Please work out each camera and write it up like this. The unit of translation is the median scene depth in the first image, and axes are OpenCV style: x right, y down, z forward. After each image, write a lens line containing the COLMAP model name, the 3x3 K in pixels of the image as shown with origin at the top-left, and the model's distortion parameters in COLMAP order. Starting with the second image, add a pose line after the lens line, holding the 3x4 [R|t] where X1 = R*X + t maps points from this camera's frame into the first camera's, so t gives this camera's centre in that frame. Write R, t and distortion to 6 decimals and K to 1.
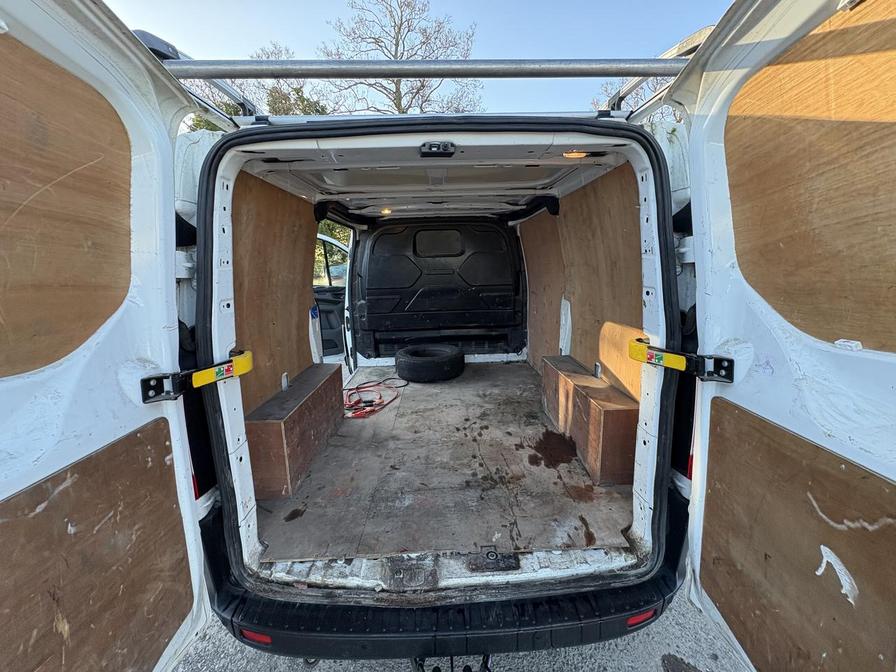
lens RADIAL K [[358.0, 0, 448.9], [0, 358.0, 336.7], [0, 0, 1]] dist [-0.001346, -0.000182]
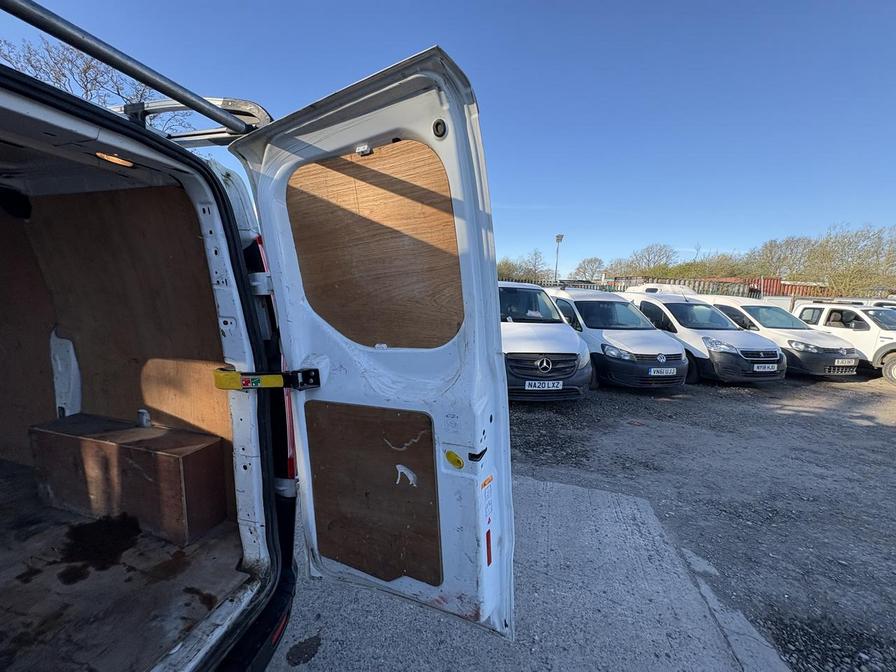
lens RADIAL K [[358.0, 0, 448.9], [0, 358.0, 336.7], [0, 0, 1]] dist [-0.001346, -0.000182]
pose [[0.290984, -0.082827, 0.953136, -0.225760], [0.157199, 0.986845, 0.037765, -0.019904], [-0.943725, 0.138843, 0.300177, 0.089069]]
